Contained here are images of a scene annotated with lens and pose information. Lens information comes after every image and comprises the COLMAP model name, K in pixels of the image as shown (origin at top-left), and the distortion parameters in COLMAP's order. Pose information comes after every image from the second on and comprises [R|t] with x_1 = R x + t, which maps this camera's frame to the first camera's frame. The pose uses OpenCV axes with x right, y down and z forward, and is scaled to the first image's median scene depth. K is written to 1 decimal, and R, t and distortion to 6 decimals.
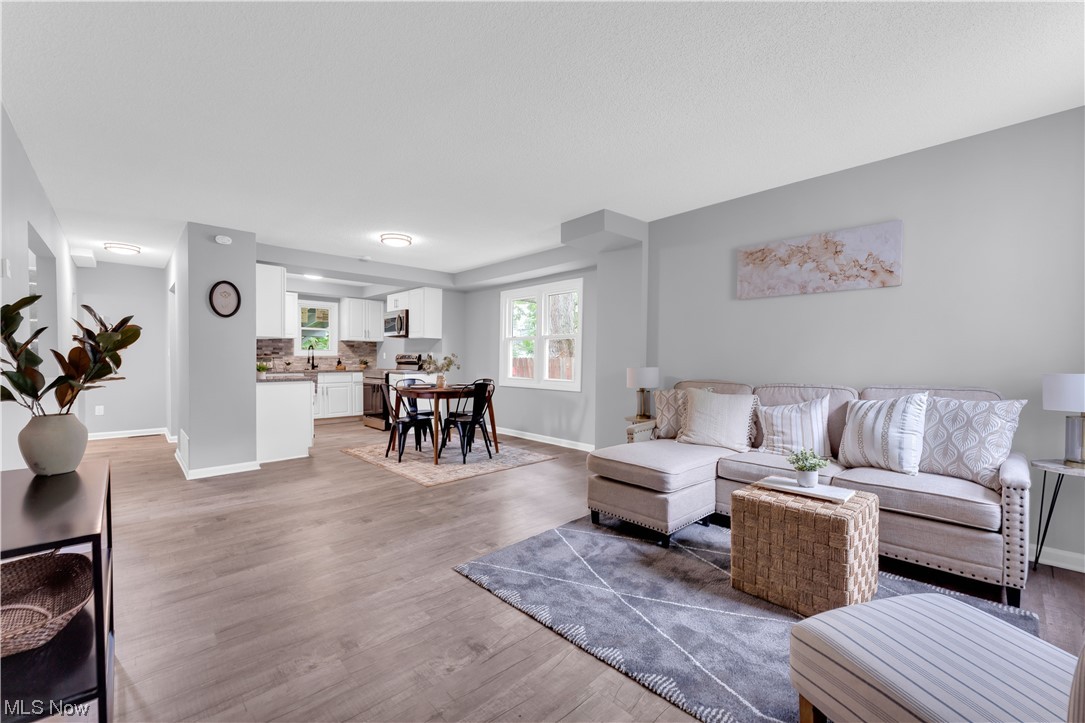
lens RADIAL K [[441.6, 0, 535.1], [0, 441.6, 367.9], [0, 0, 1]] dist [0.001618, -0.000329]
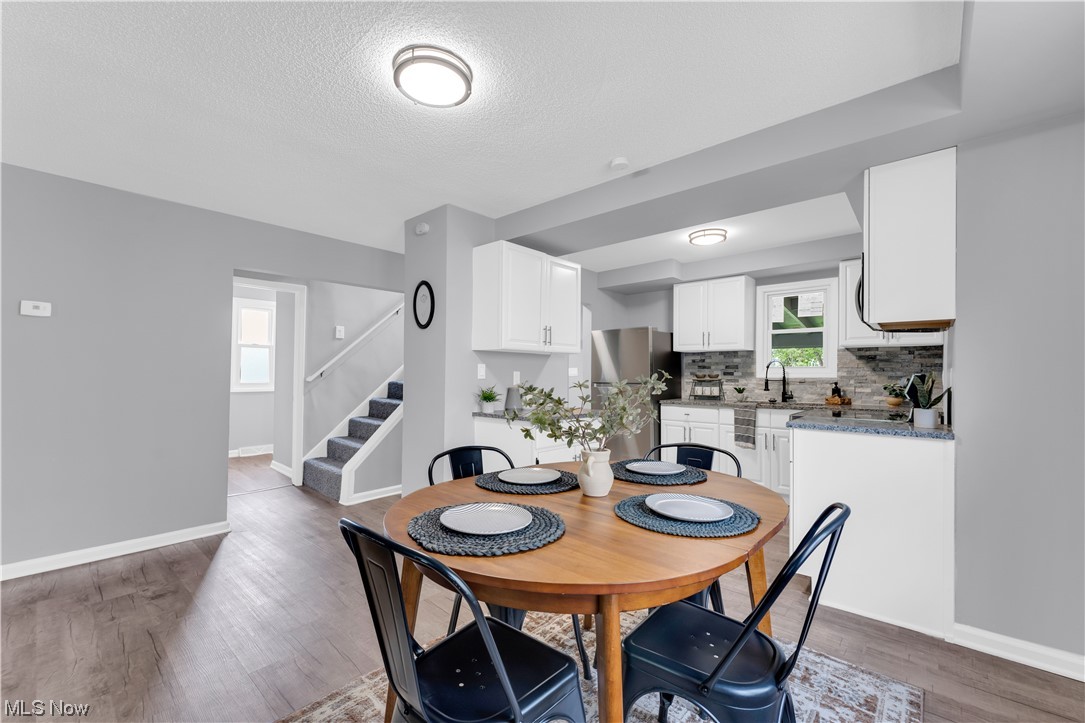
lens RADIAL K [[441.6, 0, 535.1], [0, 441.6, 367.9], [0, 0, 1]] dist [0.001618, -0.000329]
pose [[0.089739, -0.018295, -0.995797, 0.077830], [-0.026683, 0.999428, -0.020767, -0.036227], [0.995608, 0.028435, 0.089200, 1.157443]]
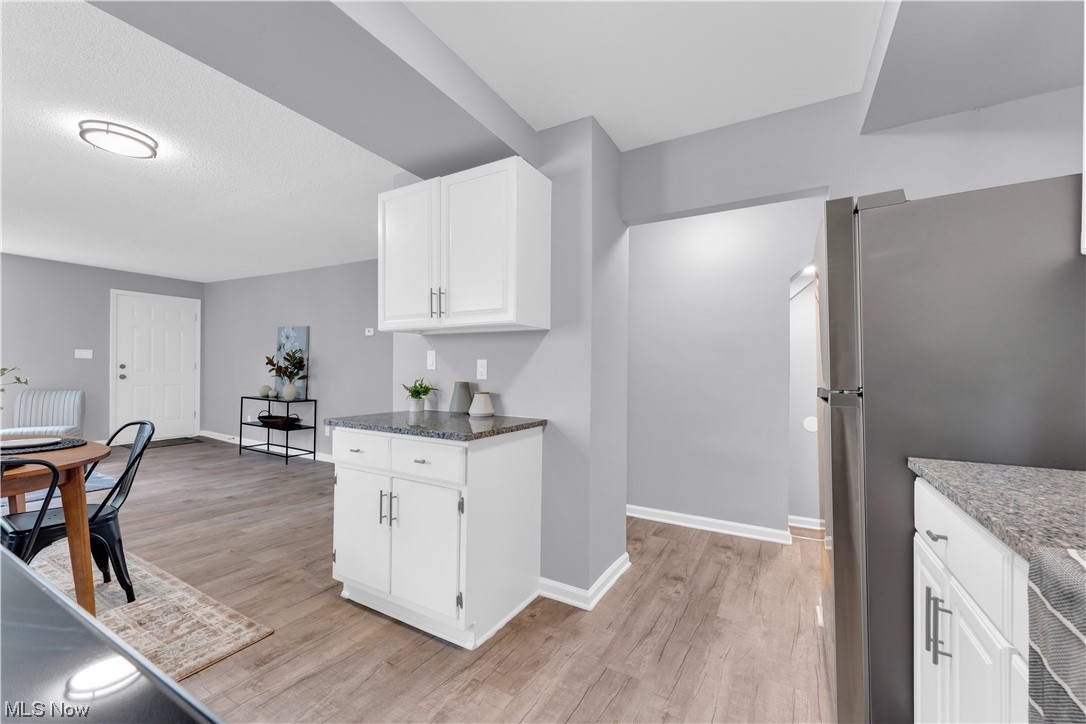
lens RADIAL K [[441.4, 0, 535.1], [0, 441.4, 368.5], [0, 0, 1]] dist [0.002698, 0.000346]
pose [[-0.955903, -0.013394, -0.293378, -0.686406], [-0.020068, 0.999604, 0.019749, -0.046938], [0.292997, 0.024765, -0.955793, 1.792092]]
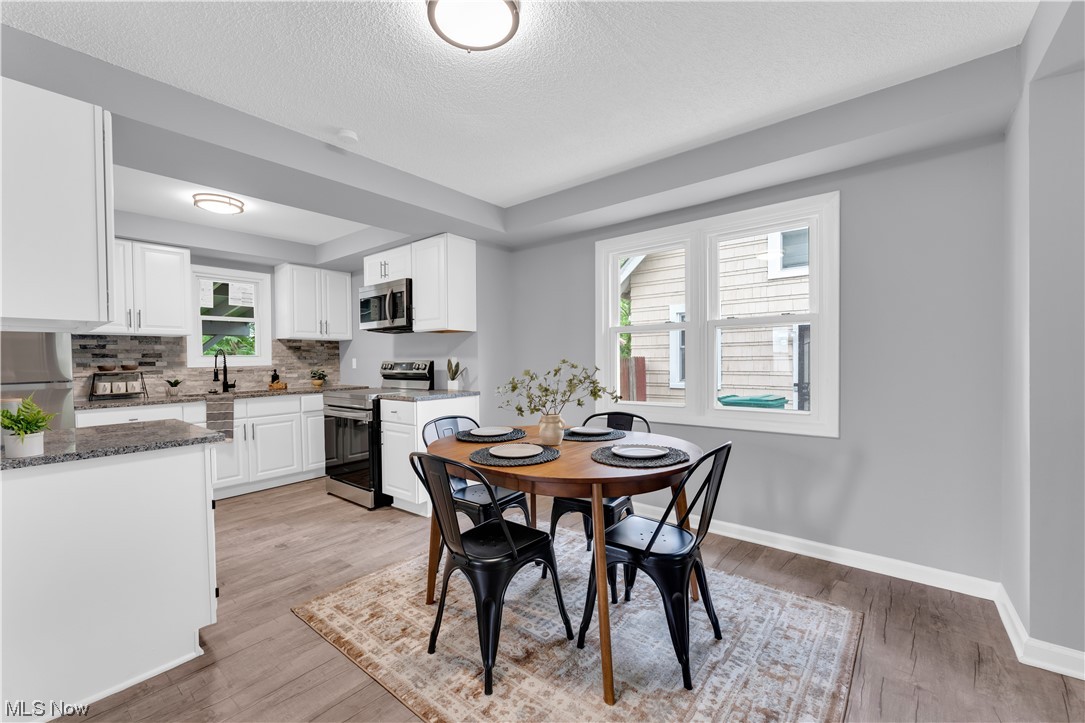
lens RADIAL K [[441.6, 0, 535.1], [0, 441.6, 367.9], [0, 0, 1]] dist [0.001618, -0.000329]
pose [[0.991746, -0.021319, 0.126431, -0.344945], [0.021410, 0.999771, 0.000640, -0.033390], [-0.126415, 0.002072, 0.991975, 0.739356]]
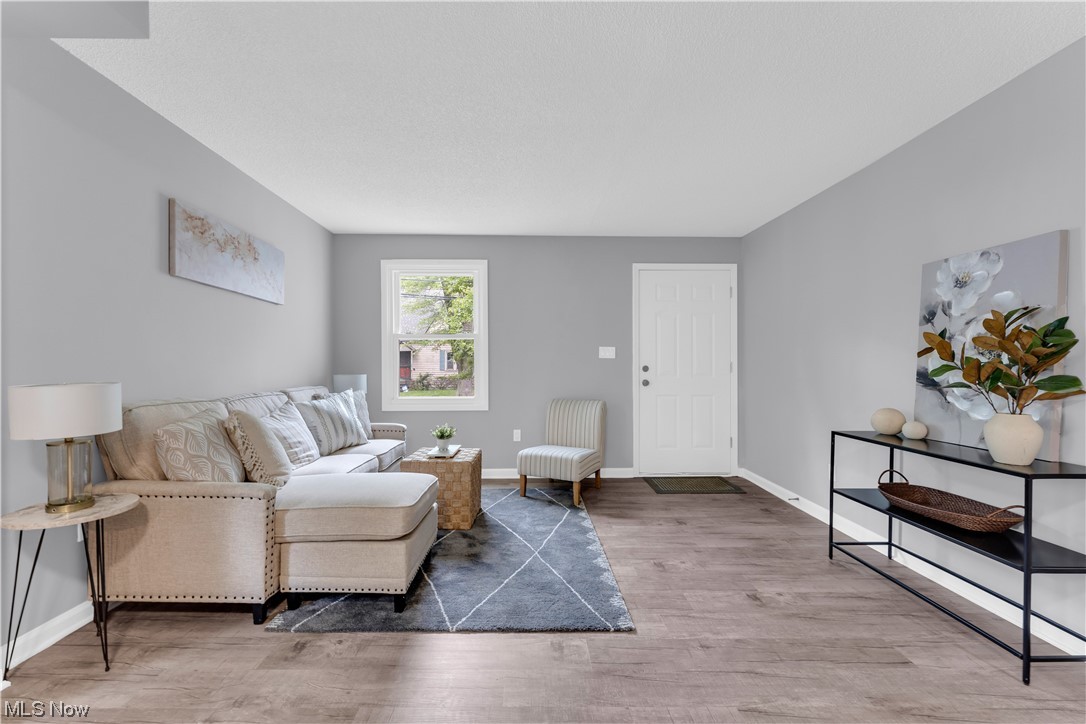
lens RADIAL K [[442.1, 0, 538.4], [0, 442.1, 368.8], [0, 0, 1]] dist [0.000533, 0.000179]
pose [[-0.743583, -0.000861, 0.668643, -0.329360], [0.011567, 0.999833, 0.014151, -0.015156], [-0.668543, 0.018256, -0.743449, 0.955561]]
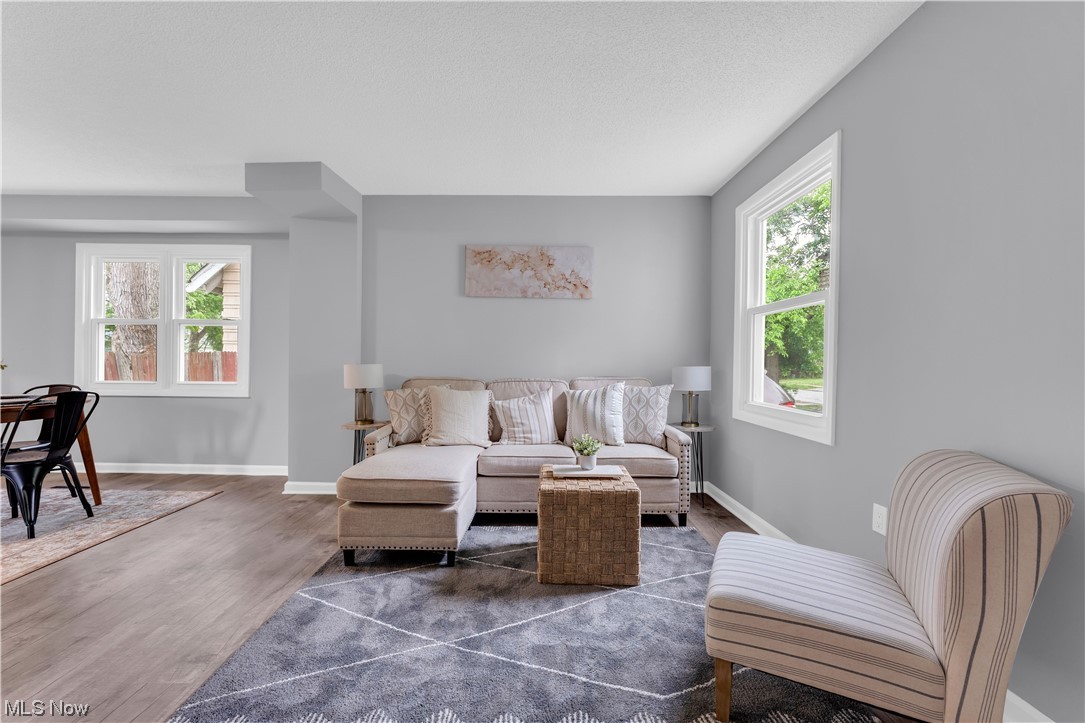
lens RADIAL K [[441.6, 0, 535.1], [0, 441.6, 367.9], [0, 0, 1]] dist [0.001618, -0.000329]
pose [[0.683881, -0.007896, 0.729550, -0.142940], [0.005620, 0.999969, 0.005554, 0.003036], [-0.729572, 0.000302, 0.683904, 0.166420]]
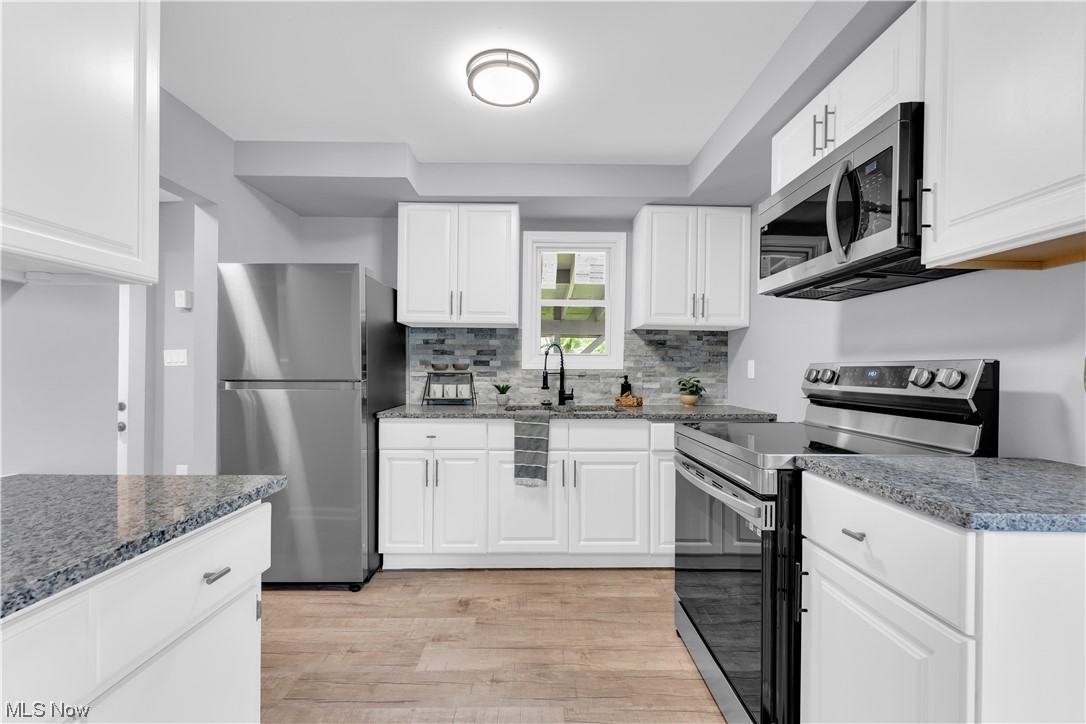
lens RADIAL K [[442.1, 0, 538.4], [0, 442.1, 368.8], [0, 0, 1]] dist [0.000533, 0.000179]
pose [[0.734355, 0.000283, -0.678765, -0.465004], [-0.020196, 0.999566, -0.021433, -0.035175], [0.678465, 0.029447, 0.734042, 1.290304]]
